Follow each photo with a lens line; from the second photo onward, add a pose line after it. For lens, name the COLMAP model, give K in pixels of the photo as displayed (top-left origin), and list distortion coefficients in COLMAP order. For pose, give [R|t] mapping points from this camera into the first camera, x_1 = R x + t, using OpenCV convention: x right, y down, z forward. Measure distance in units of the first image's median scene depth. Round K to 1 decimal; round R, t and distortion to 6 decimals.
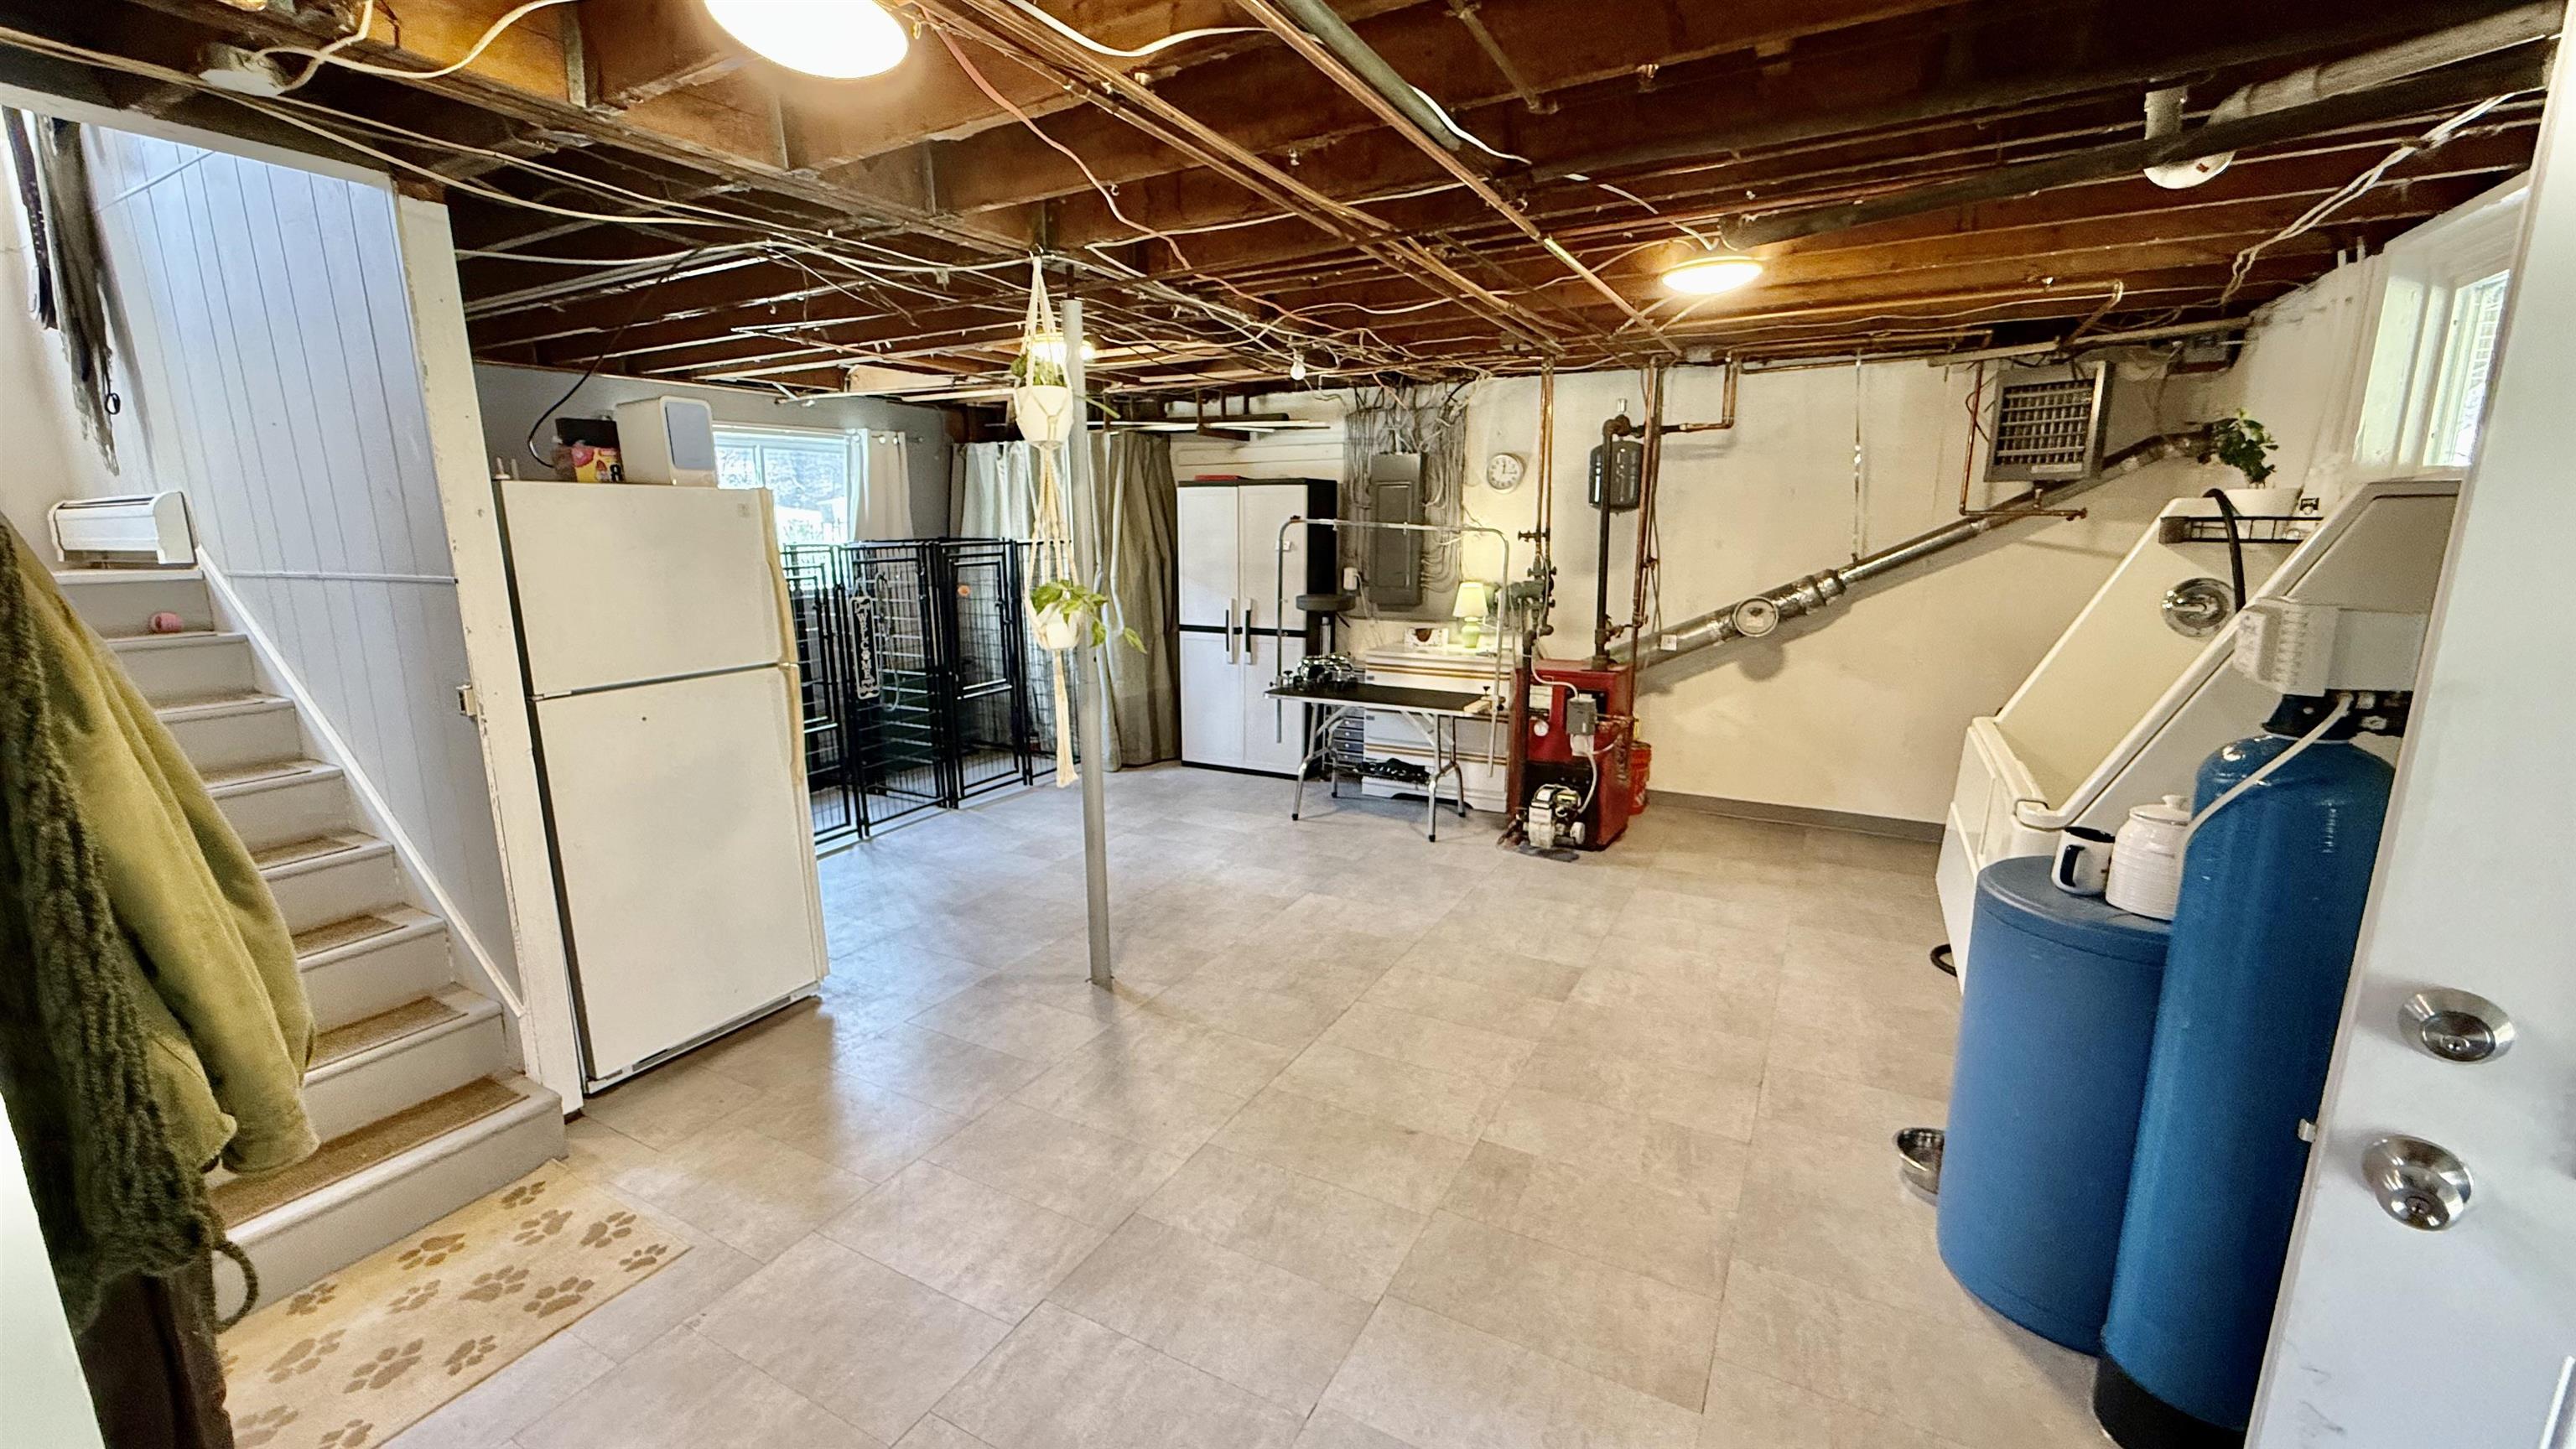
lens RADIAL K [[1026.7, 0, 1282.0], [0, 1026.7, 721.9], [0, 0, 1]] dist [-0.000288, -0.000003]
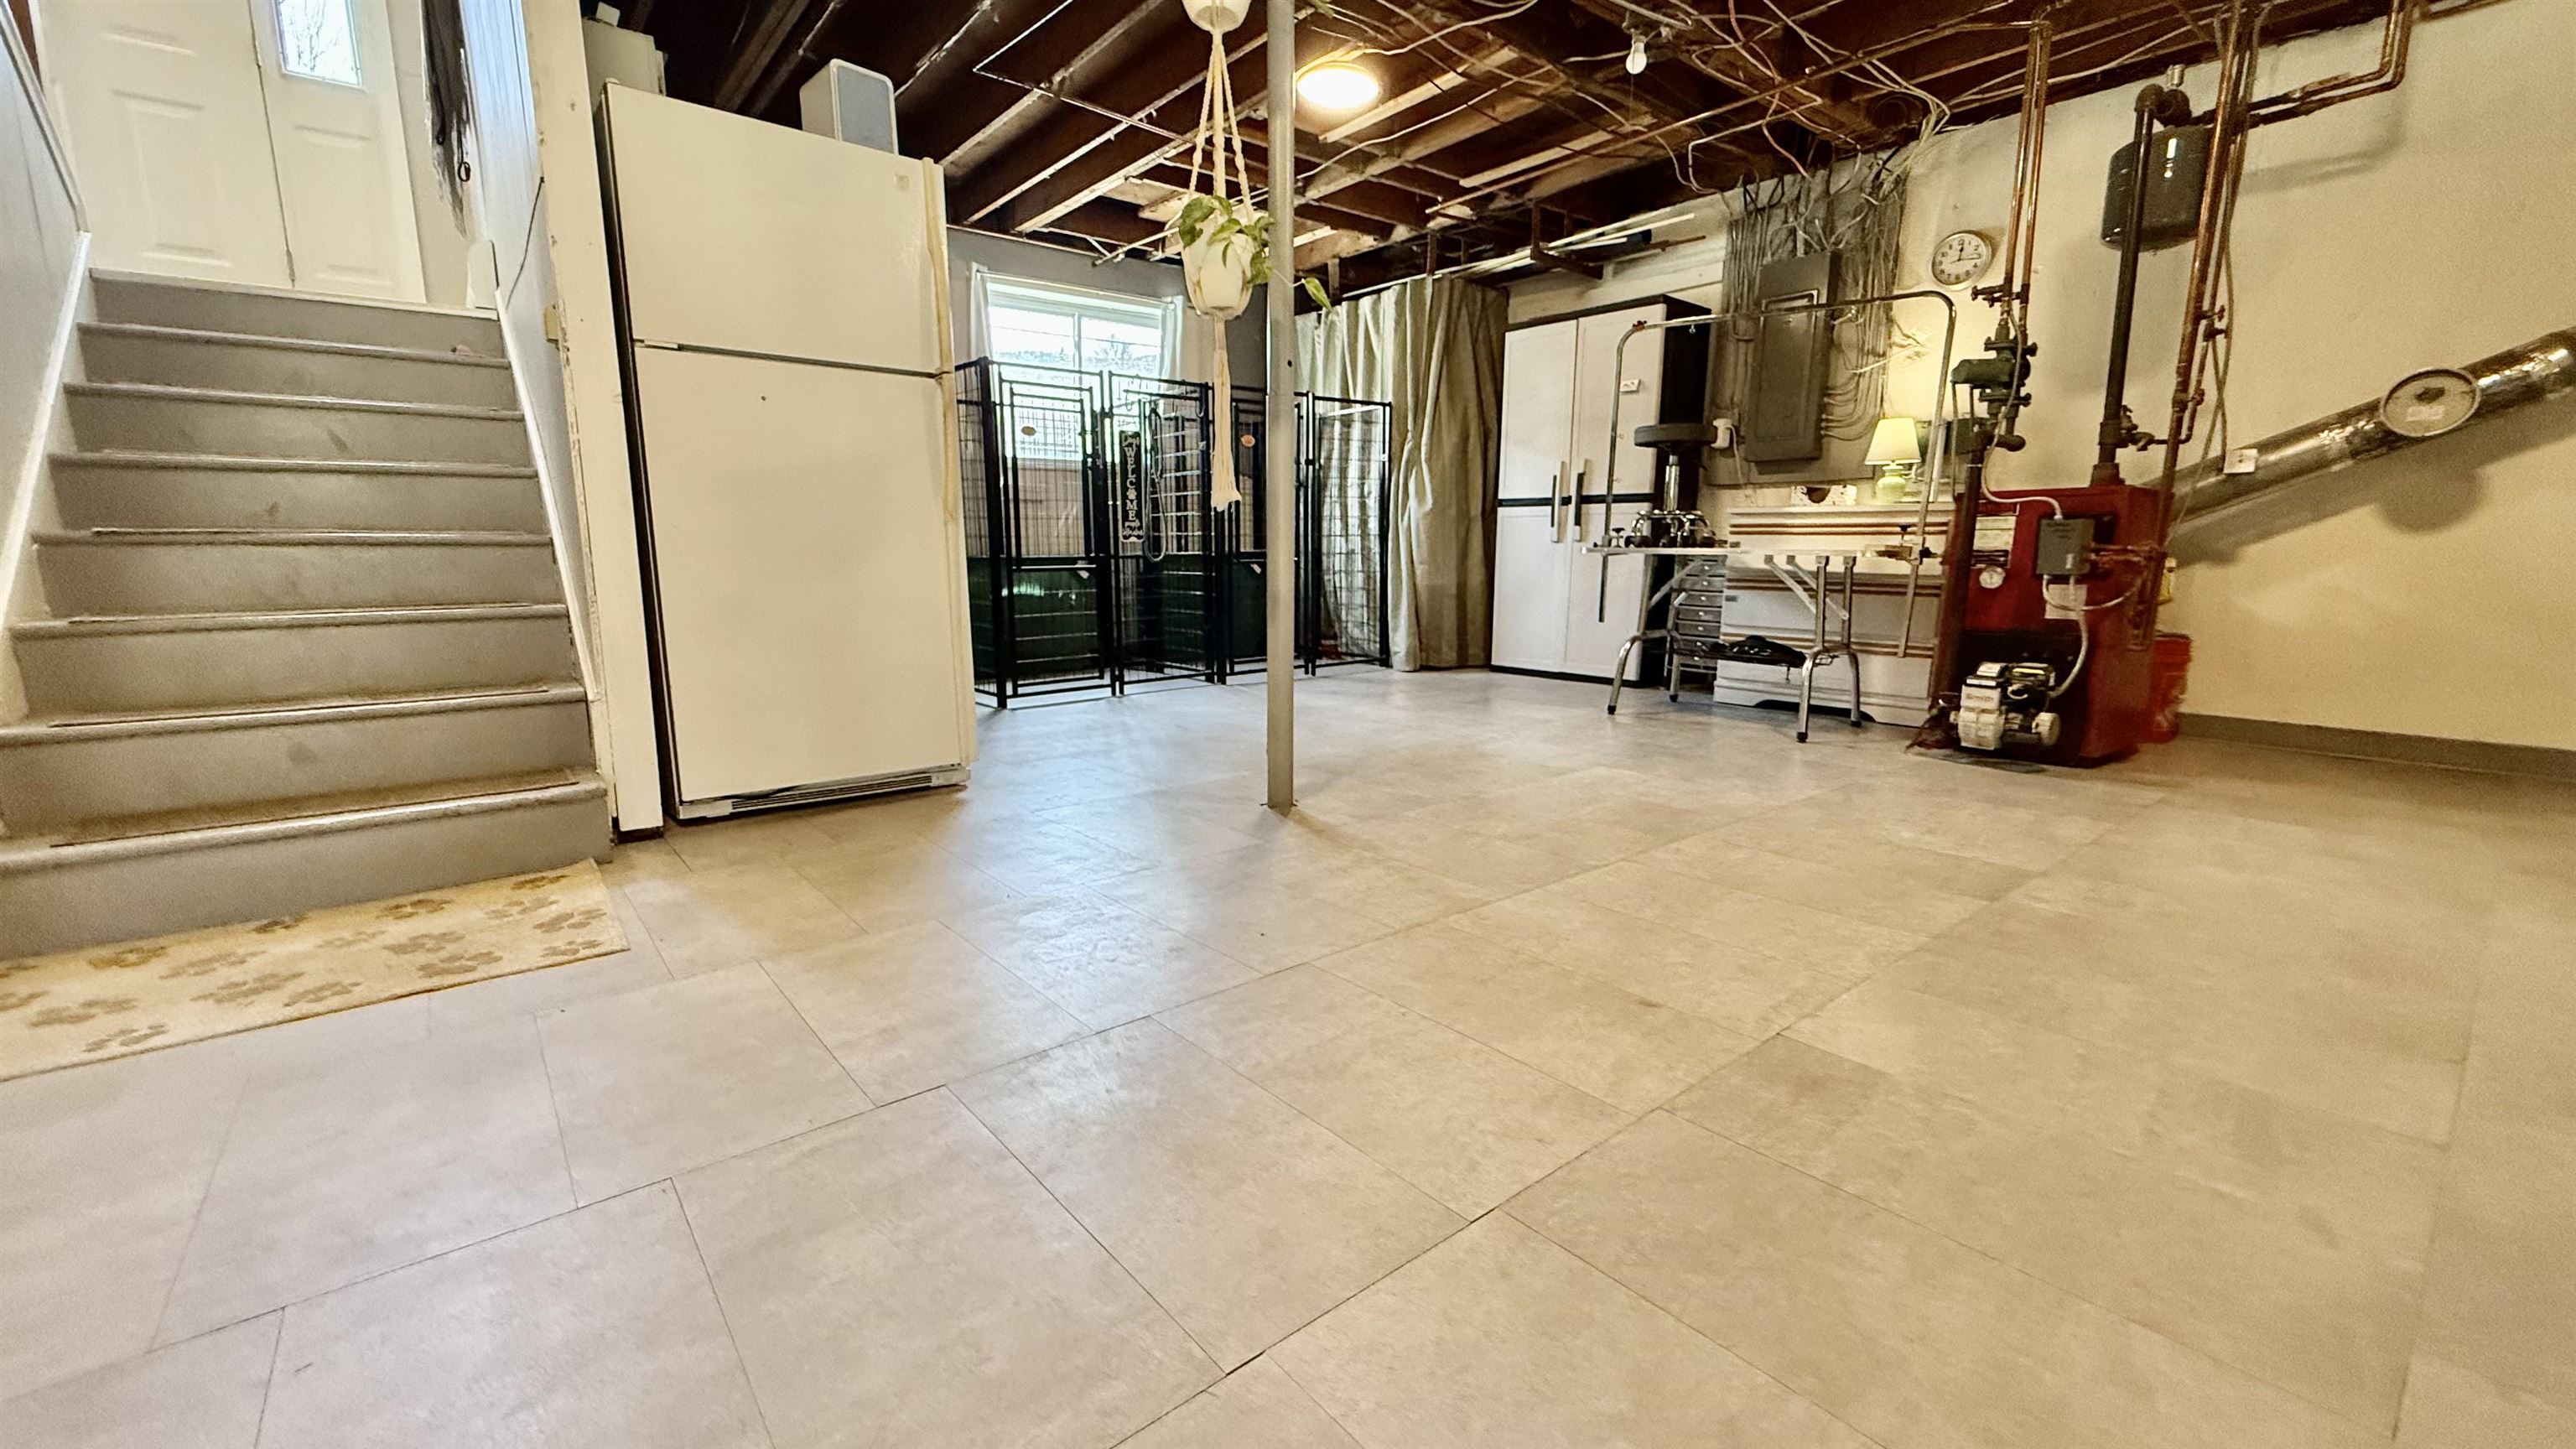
lens RADIAL K [[1026.7, 0, 1282.0], [0, 1026.7, 721.9], [0, 0, 1]] dist [-0.000288, -0.000003]
pose [[0.928771, 0.069252, -0.364126, 0.068898], [-0.077994, 0.996910, -0.009340, 0.136664], [0.362354, 0.037075, 0.931303, 0.199913]]
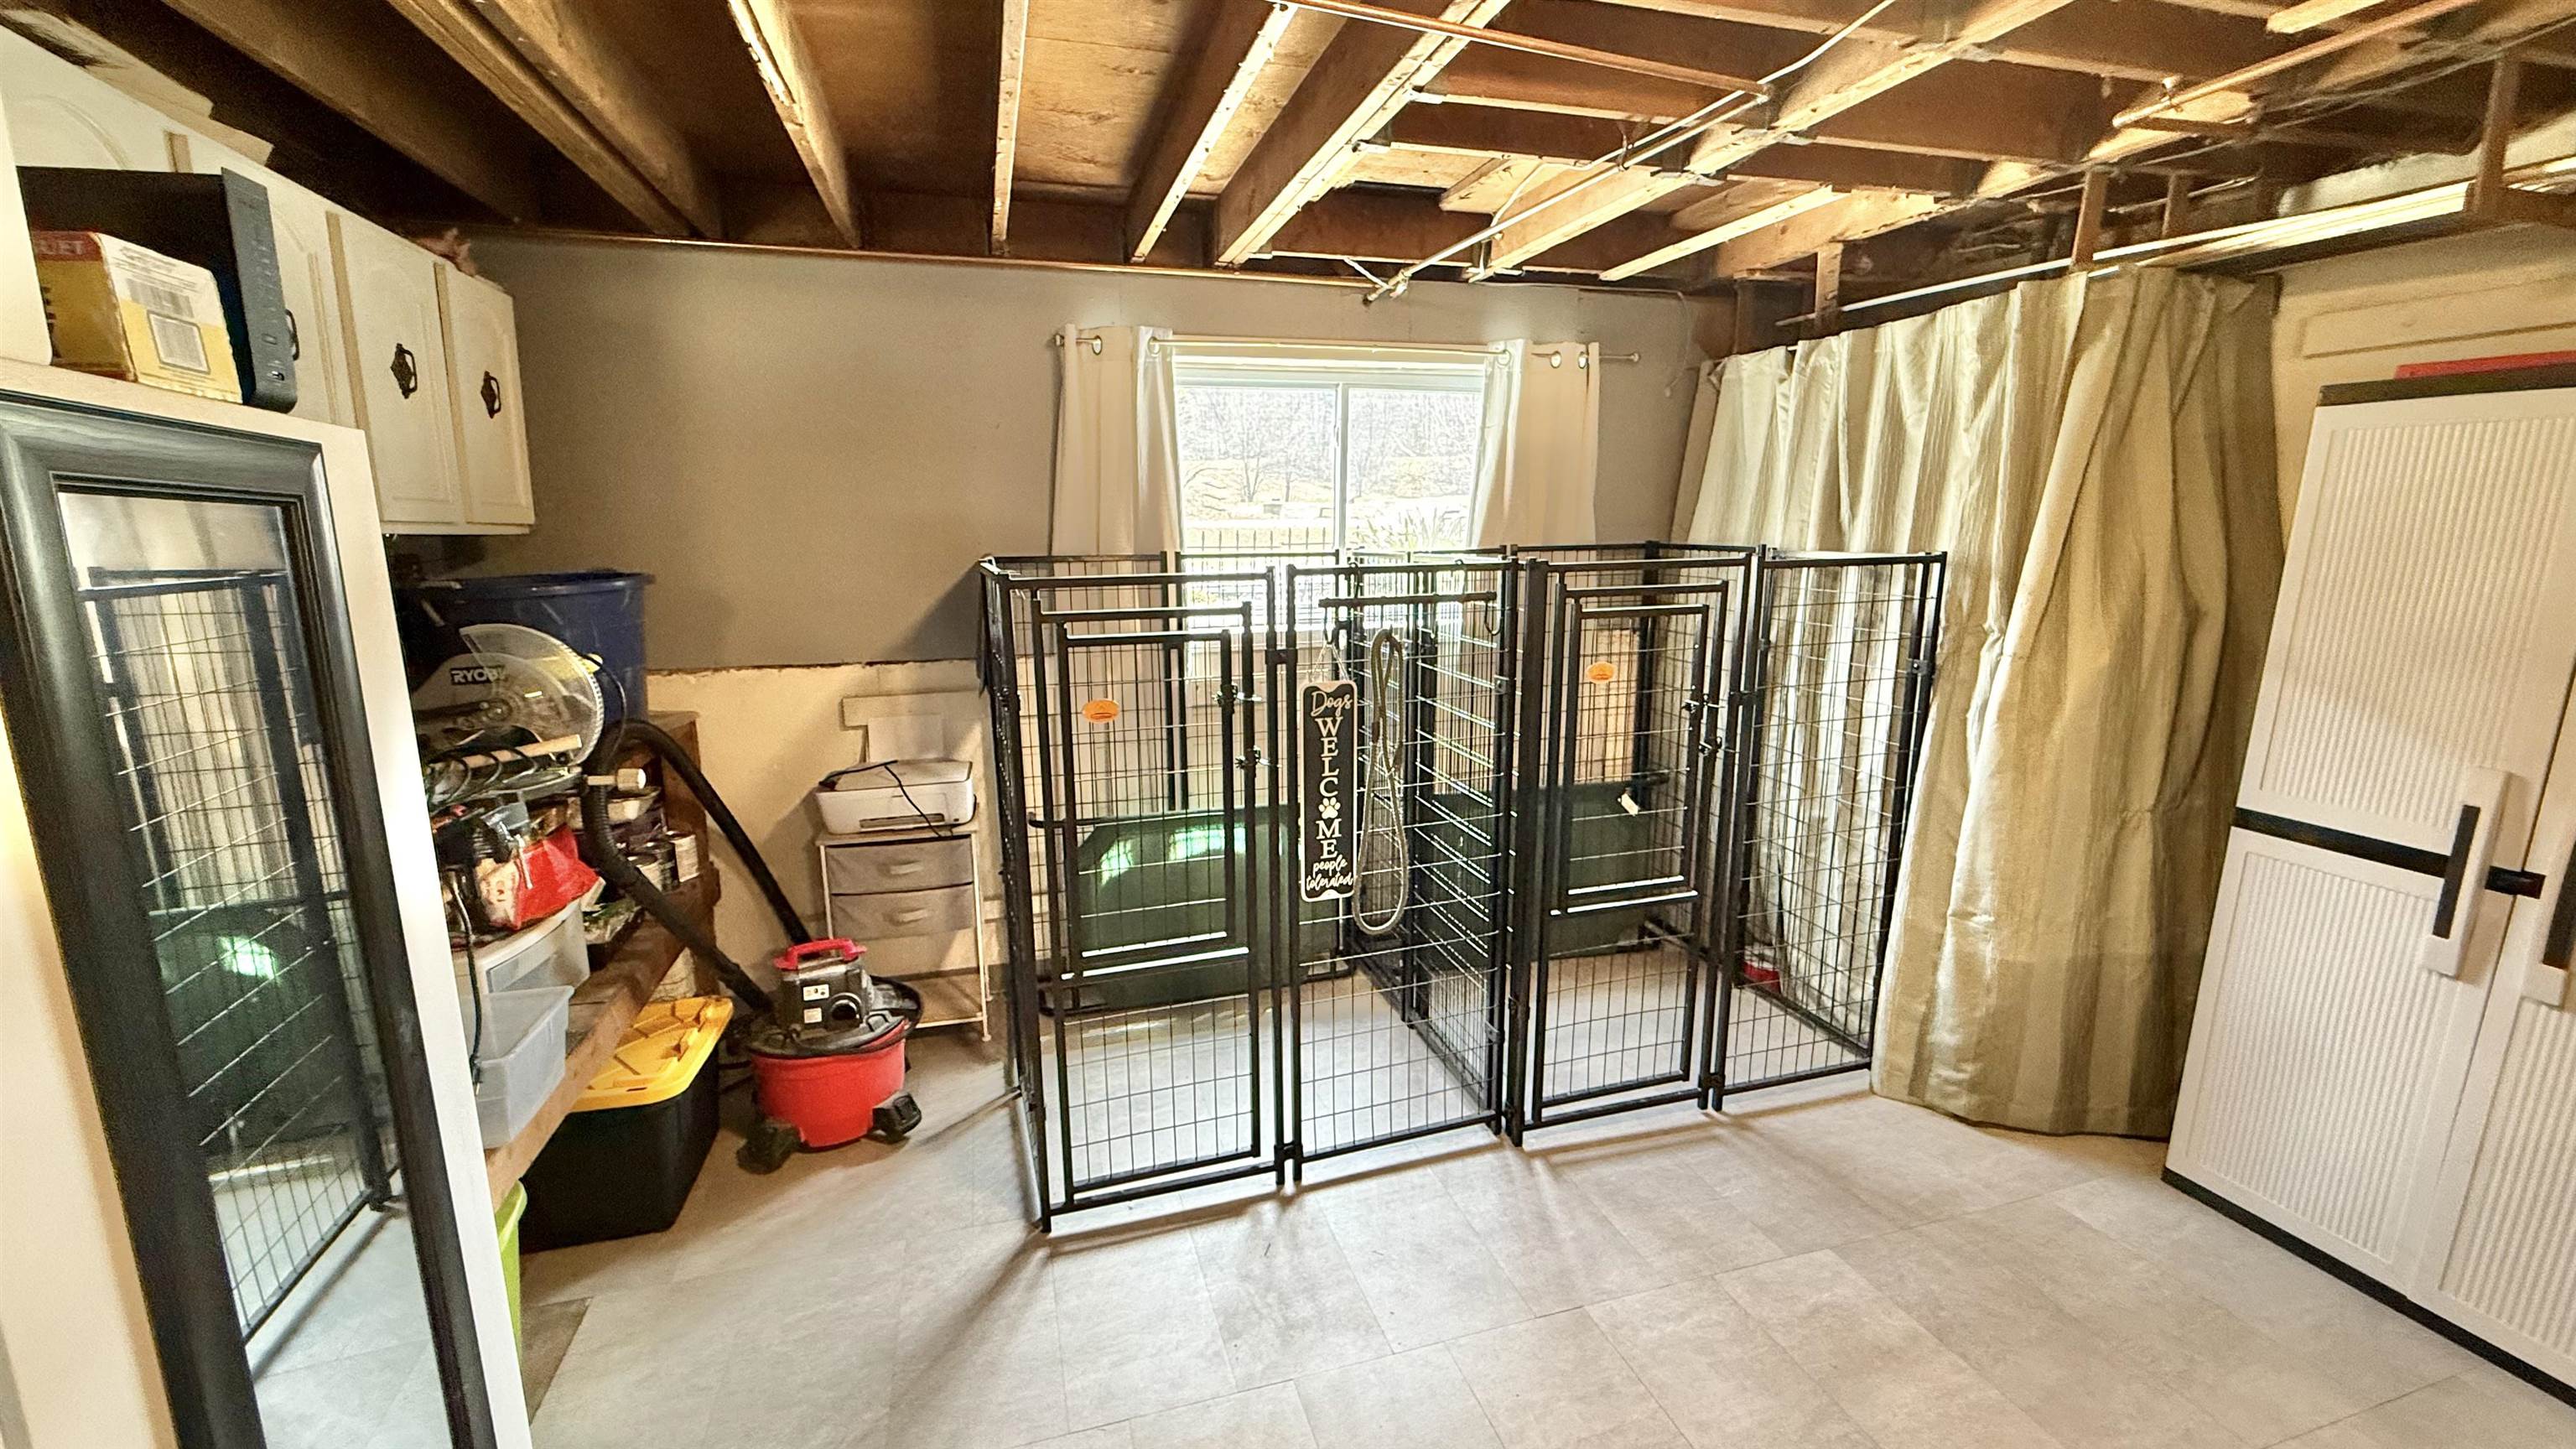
lens RADIAL K [[1020.4, 0, 1278.7], [0, 1020.4, 720.6], [0, 0, 1]] dist [0.001114, 0.000007]
pose [[0.710209, 0.140805, -0.689767, -0.120637], [-0.135919, 0.988784, 0.061897, -0.127734], [0.690746, 0.049793, 0.721381, 0.663758]]
